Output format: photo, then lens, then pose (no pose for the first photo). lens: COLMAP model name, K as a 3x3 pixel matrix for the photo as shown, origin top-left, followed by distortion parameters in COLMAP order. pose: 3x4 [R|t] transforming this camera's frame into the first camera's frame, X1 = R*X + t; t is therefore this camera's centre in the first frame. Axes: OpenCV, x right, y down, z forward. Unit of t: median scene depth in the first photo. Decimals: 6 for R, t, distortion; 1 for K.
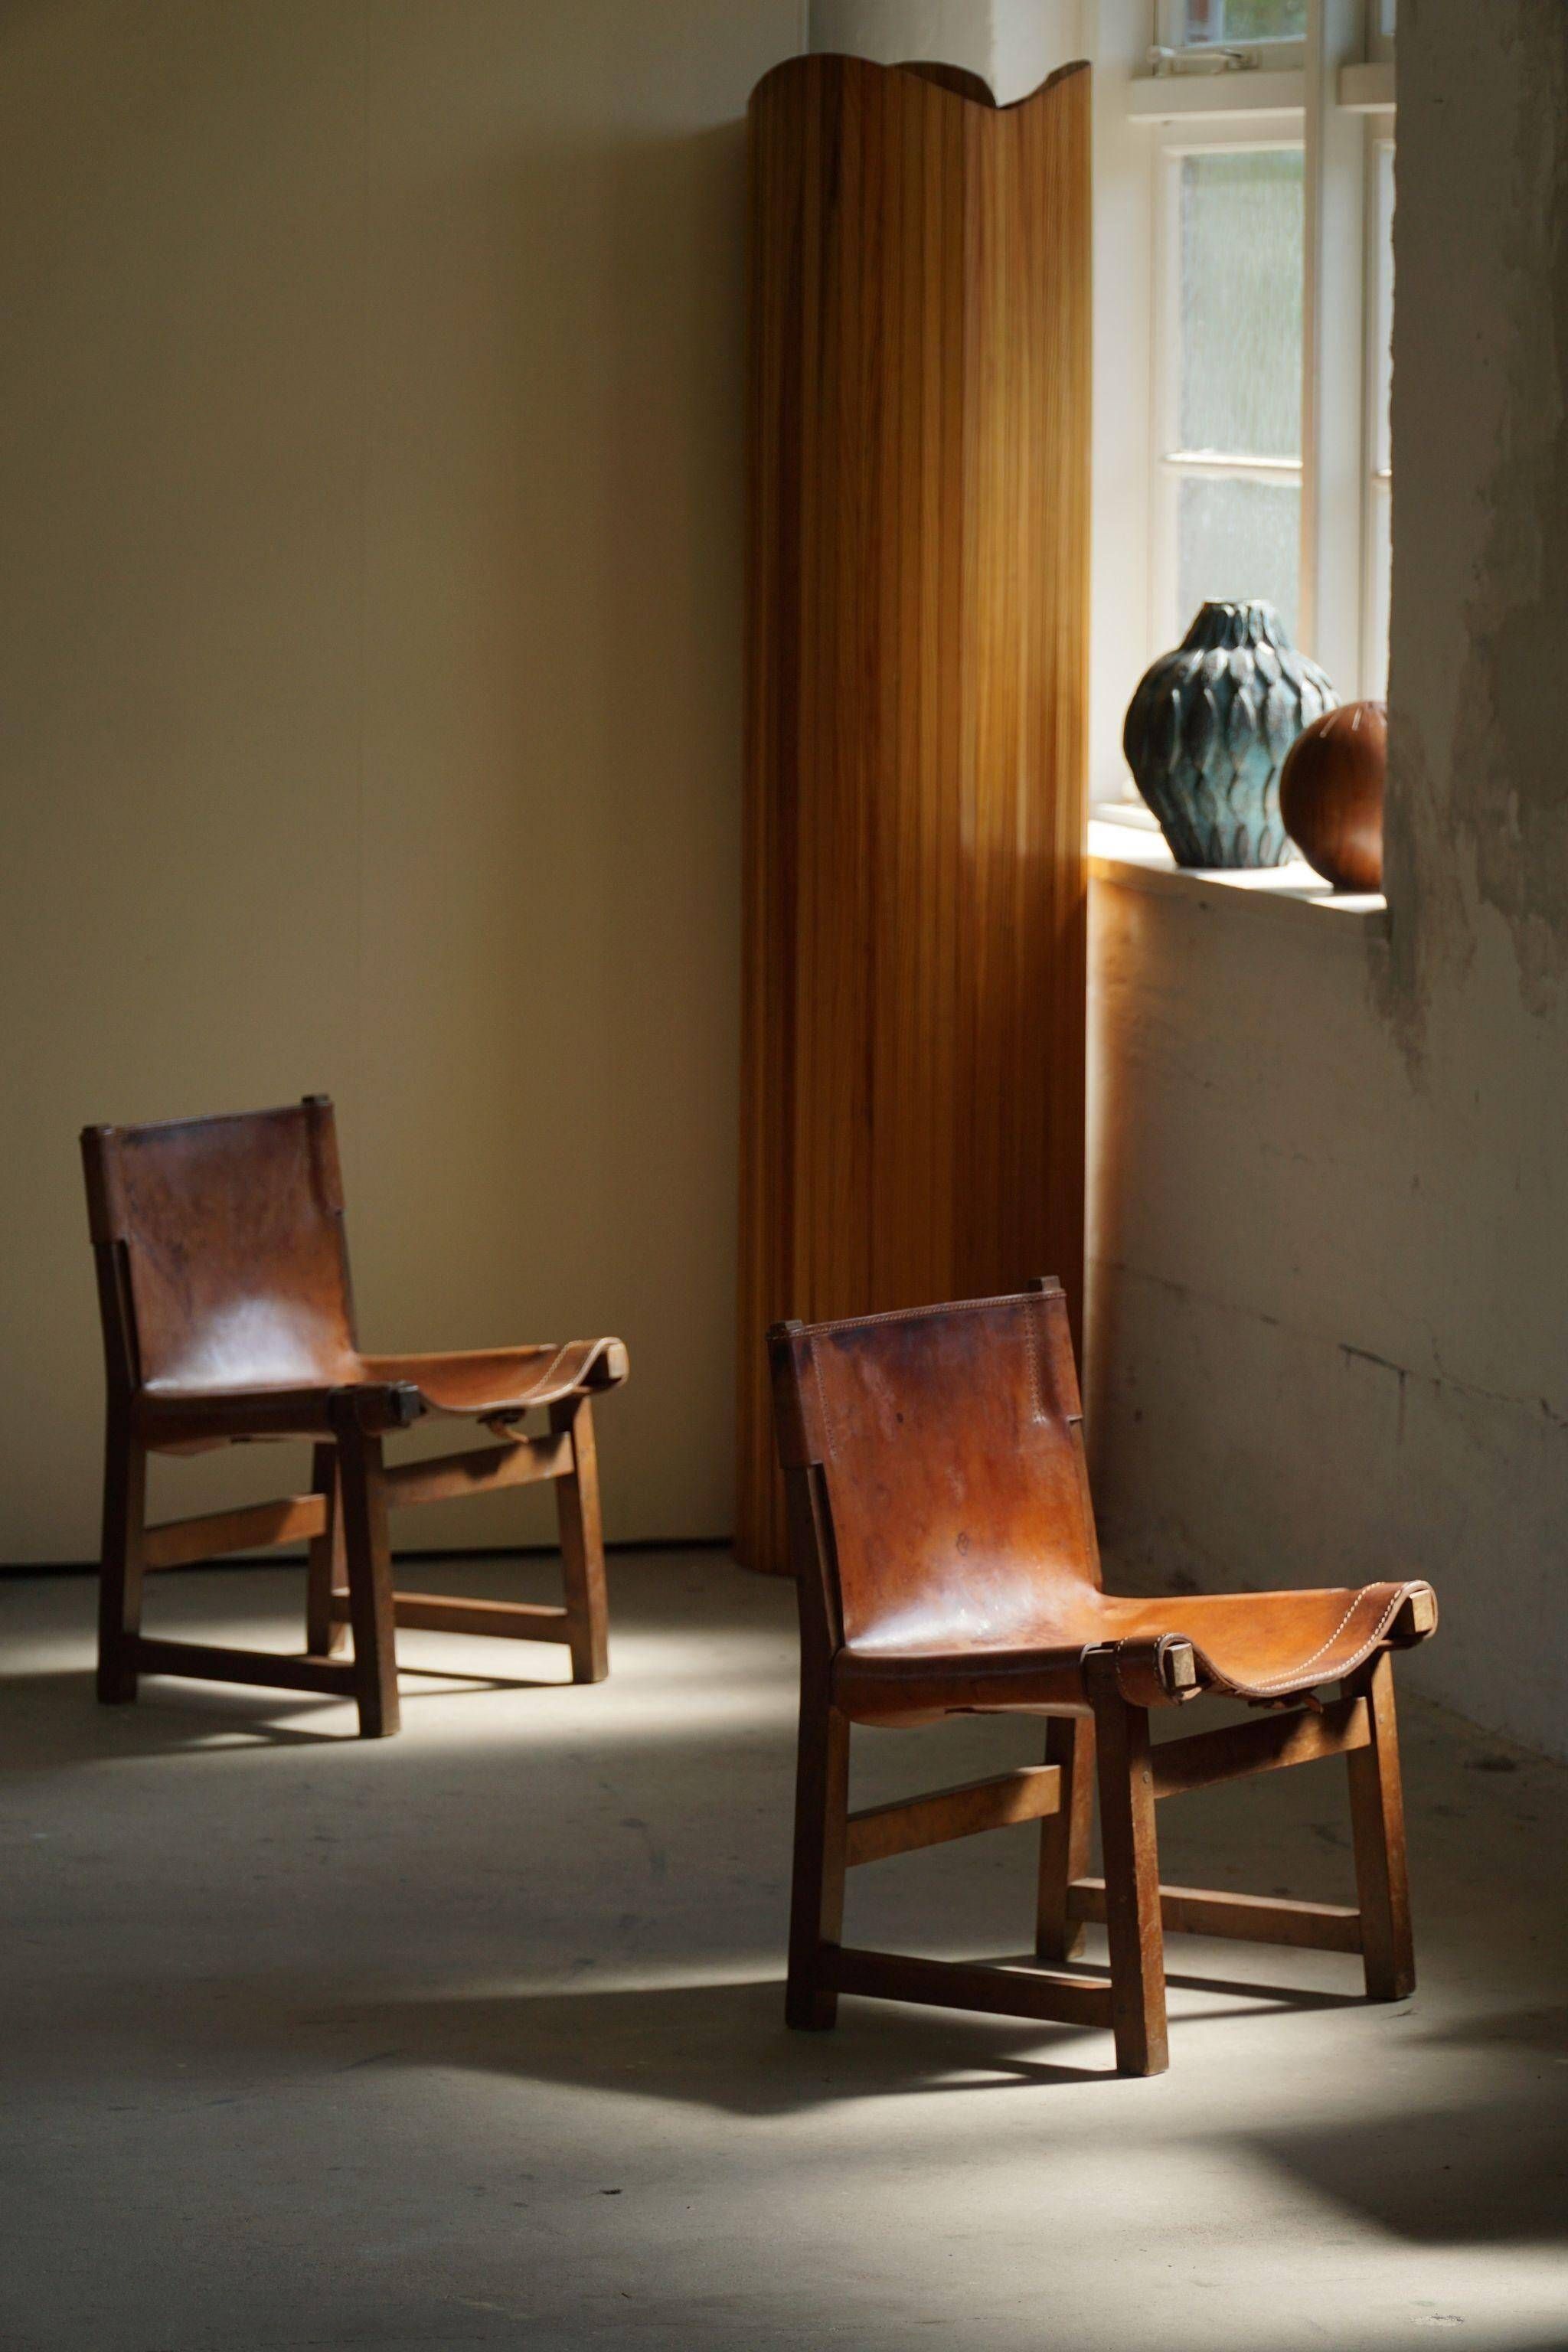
lens RADIAL K [[12106.3, 0, 684.6], [0, 12106.3, 1166.3], [0, 0, 1]] dist [-1.386430, 0.000000]
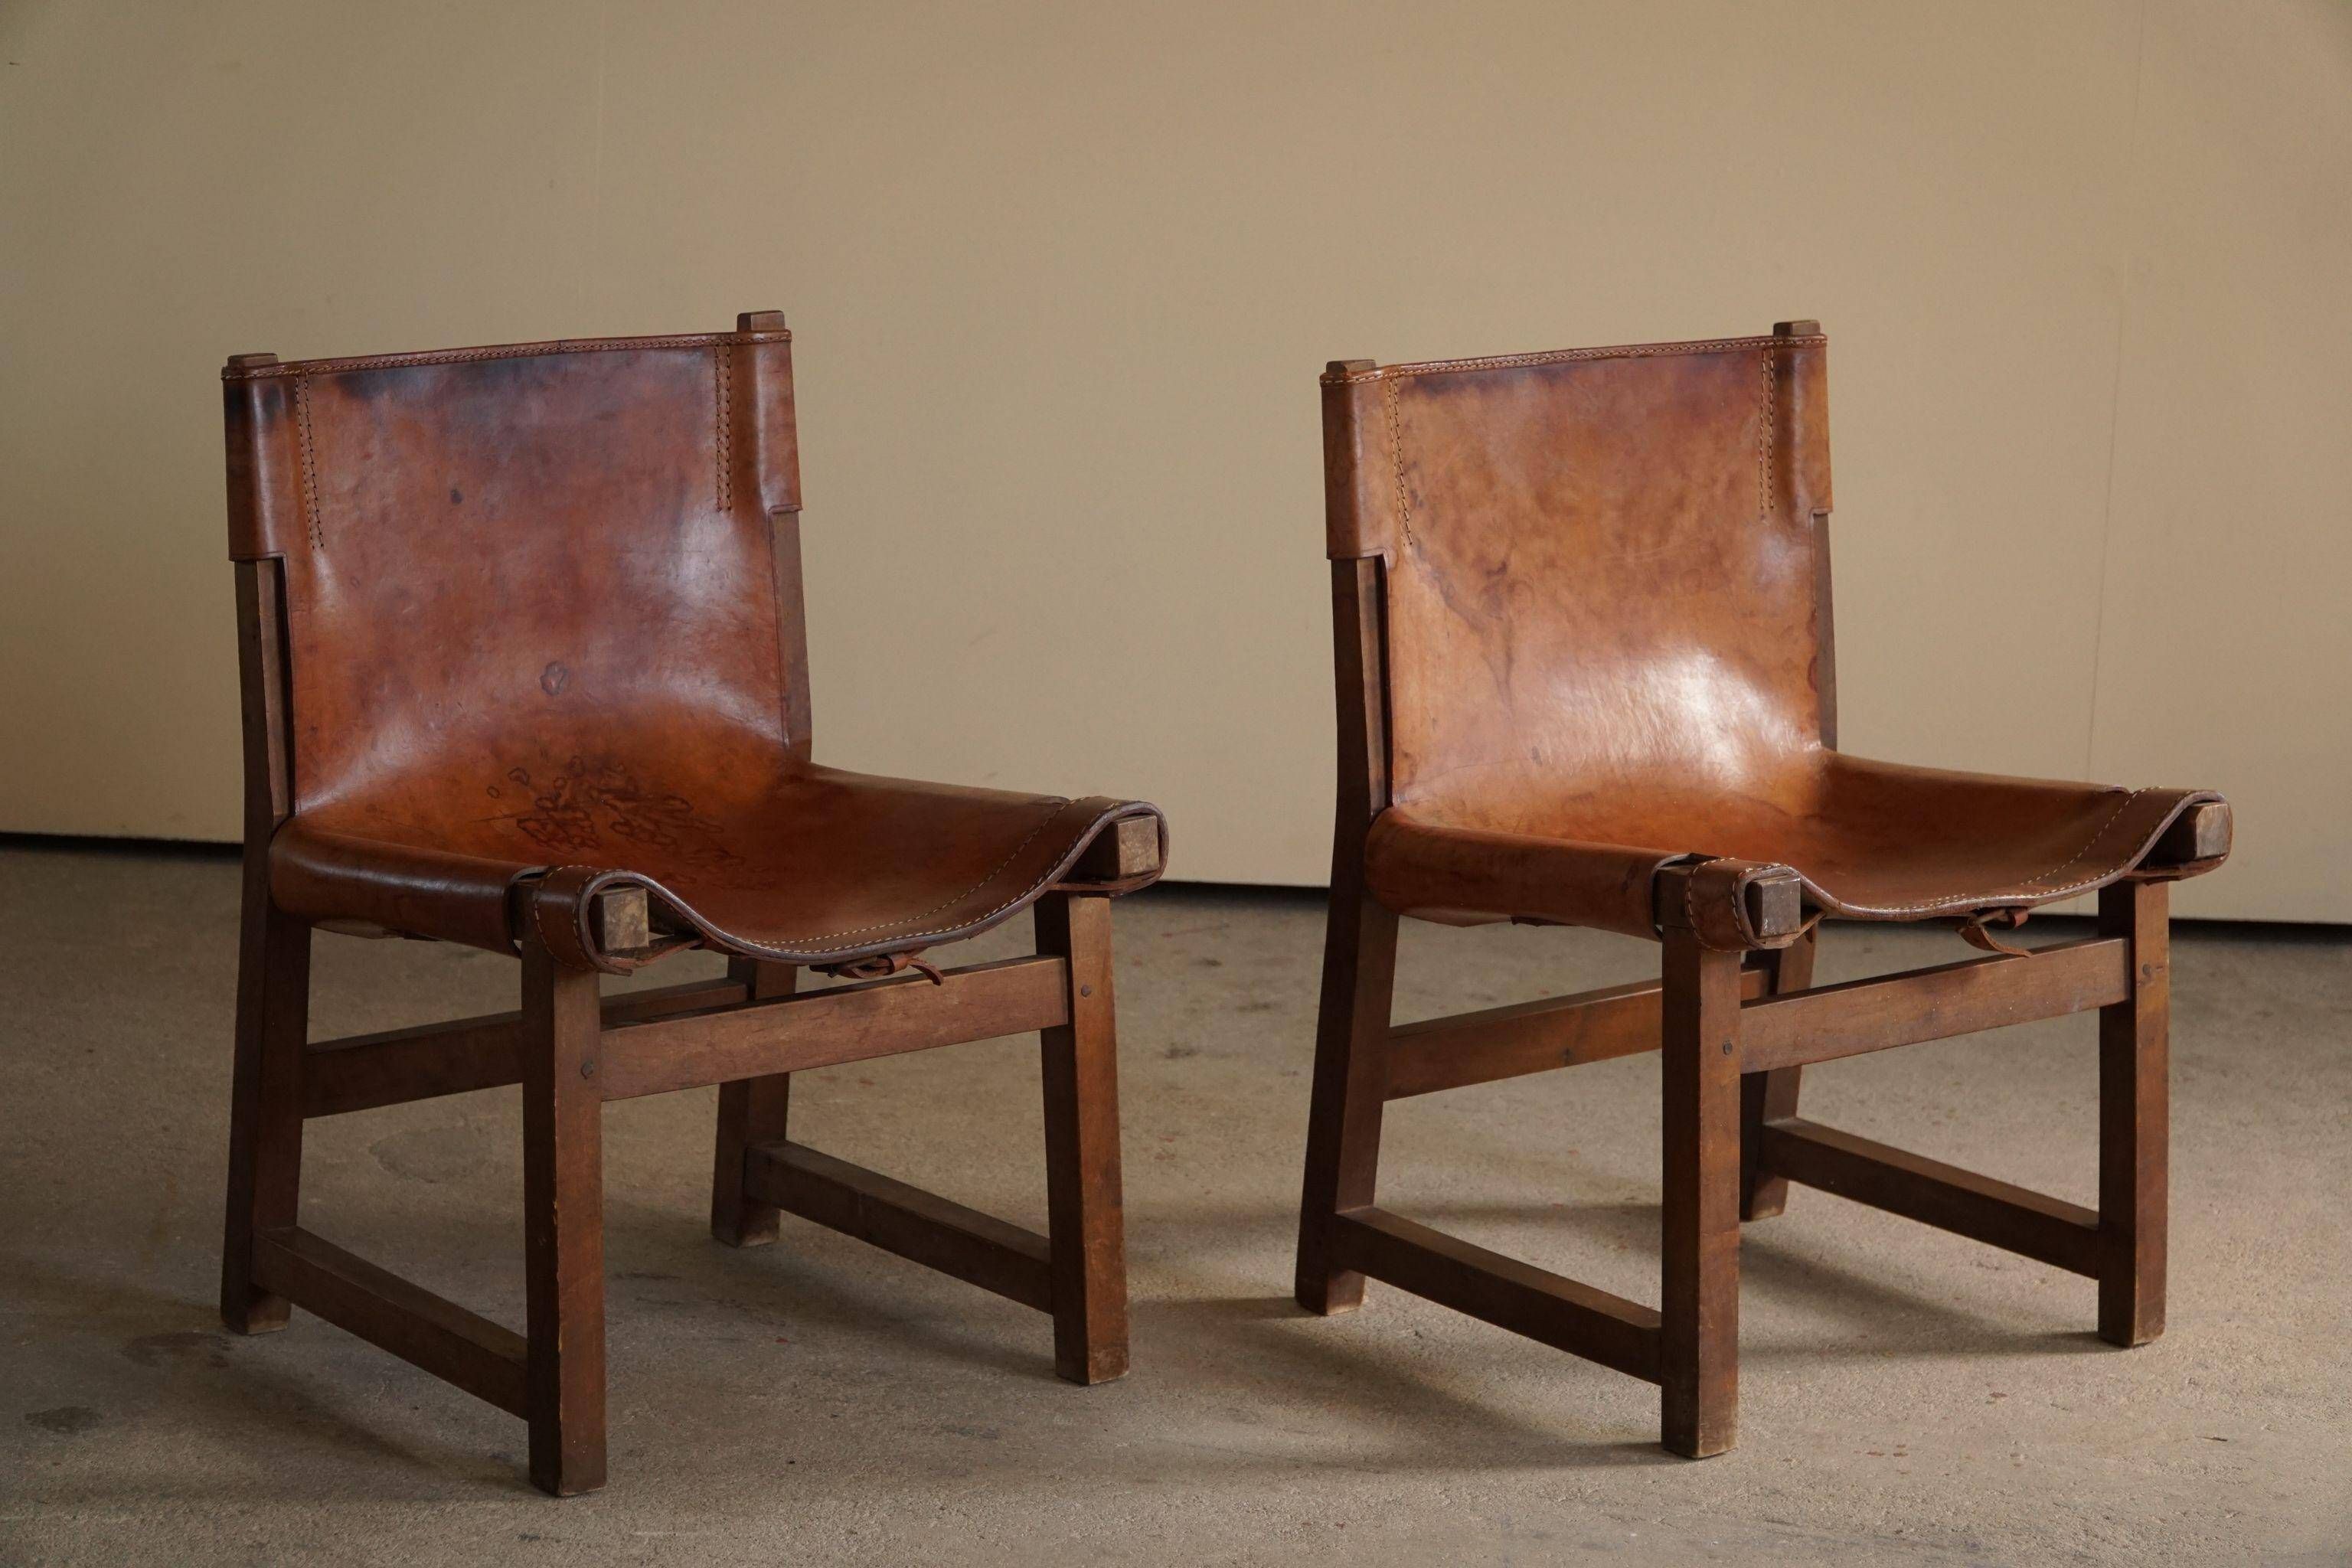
lens RADIAL K [[7196.9, 0, 1268.9], [0, 7196.9, 682.9], [0, 0, 1]] dist [-0.454935, 0.000000]
pose [[0.959349, 0.100180, -0.263844, 0.041816], [-0.074186, 0.991517, 0.106729, -0.024831], [0.272298, -0.082817, 0.958642, 0.653148]]
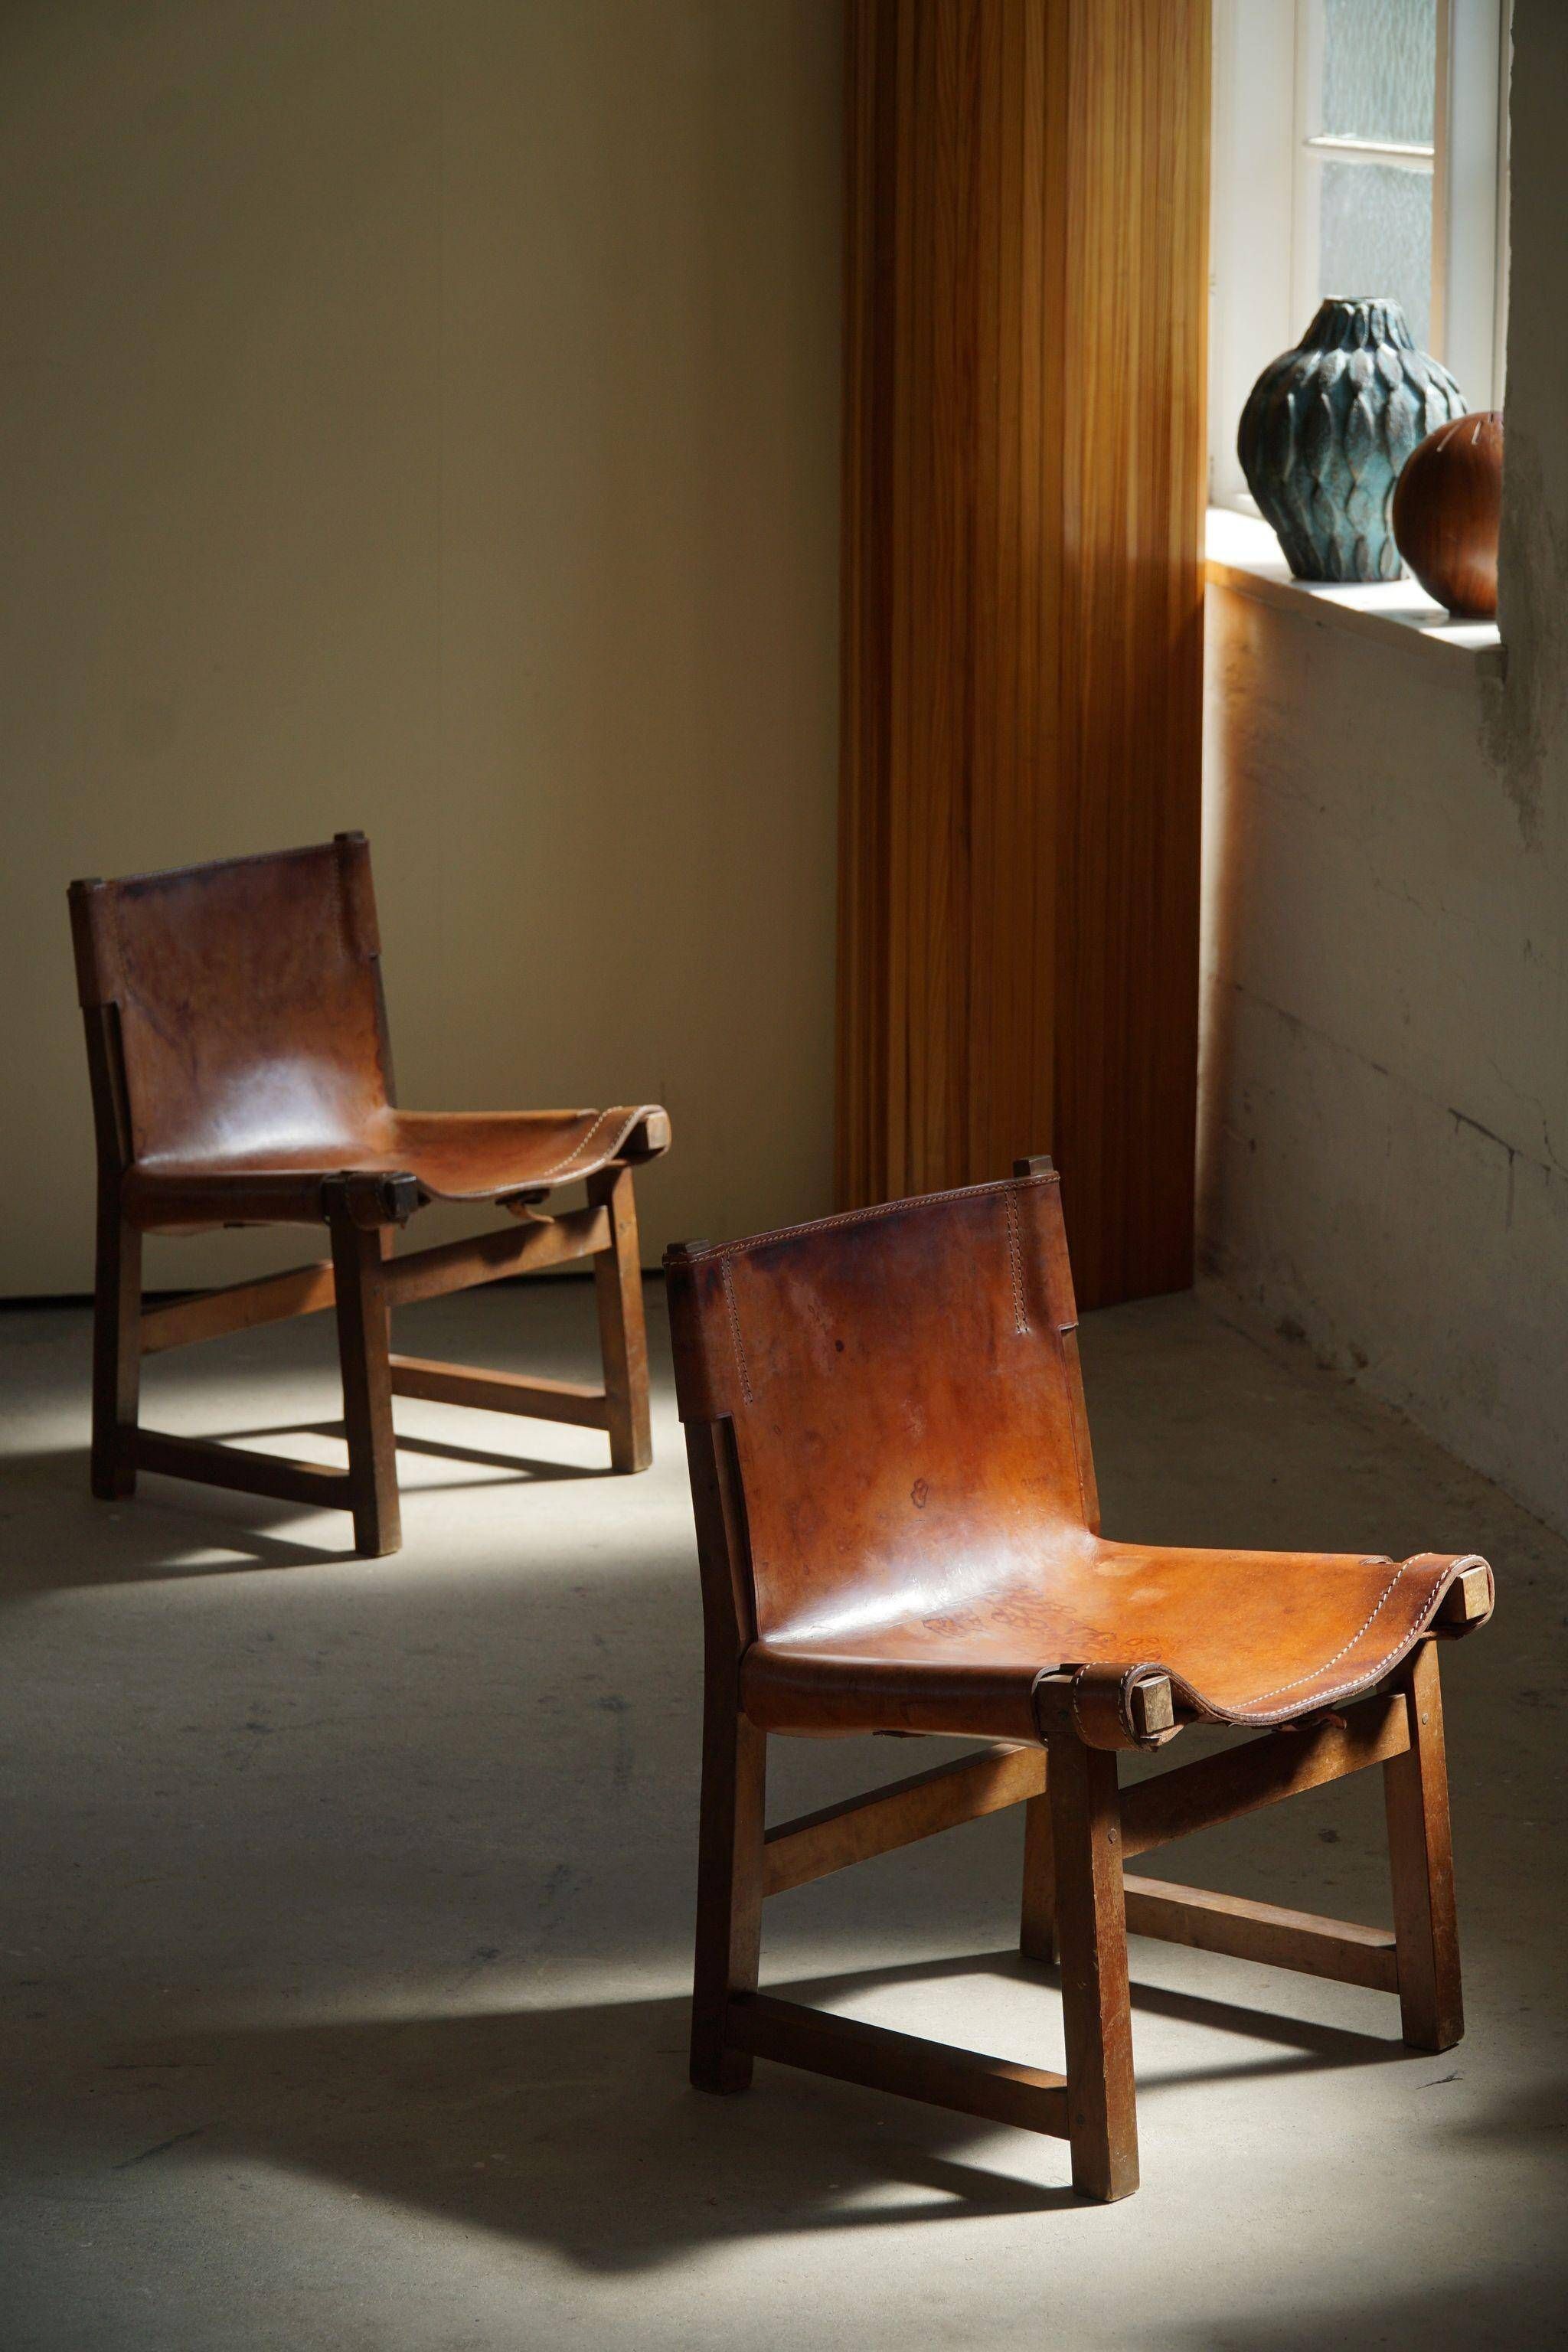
lens RADIAL K [[7196.9, 0, 774.8], [0, 7196.9, 1167.8], [0, 0, 1]] dist [-0.454935, 0.000000]
pose [[0.997510, 0.011893, -0.069509, 0.041671], [-0.005327, 0.995568, 0.093892, -0.032771], [0.070317, -0.093288, 0.993153, 0.454607]]
